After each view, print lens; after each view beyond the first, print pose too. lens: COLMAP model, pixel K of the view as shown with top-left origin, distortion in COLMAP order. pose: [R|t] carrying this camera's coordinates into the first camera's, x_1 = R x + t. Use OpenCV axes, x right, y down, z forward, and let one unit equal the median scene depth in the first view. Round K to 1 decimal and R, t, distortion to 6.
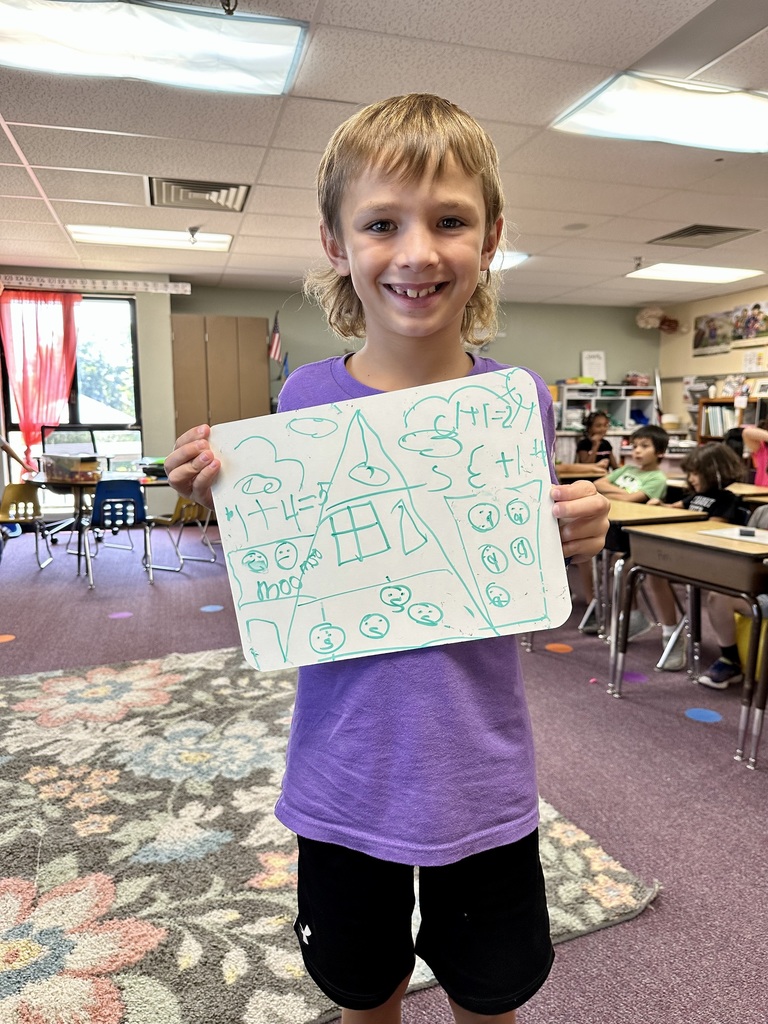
lens RADIAL K [[787.3, 0, 383.2], [0, 787.3, 509.0], [0, 0, 1]] dist [0.007251, -0.009172]
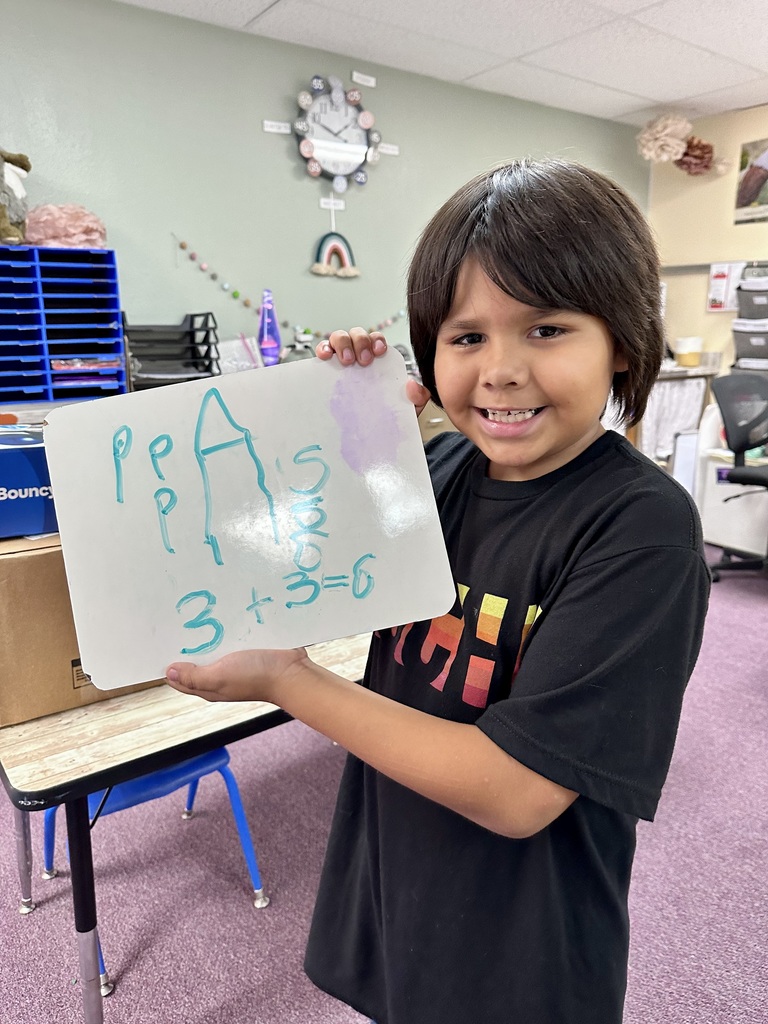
lens RADIAL K [[811.2, 0, 383.4], [0, 811.2, 511.1], [0, 0, 1]] dist [-0.006998, -0.001924]
pose [[0.930432, -0.083527, 0.356817, -0.025728], [0.050023, 0.993512, 0.102131, -0.072108], [-0.363033, -0.077177, 0.928574, 0.577930]]
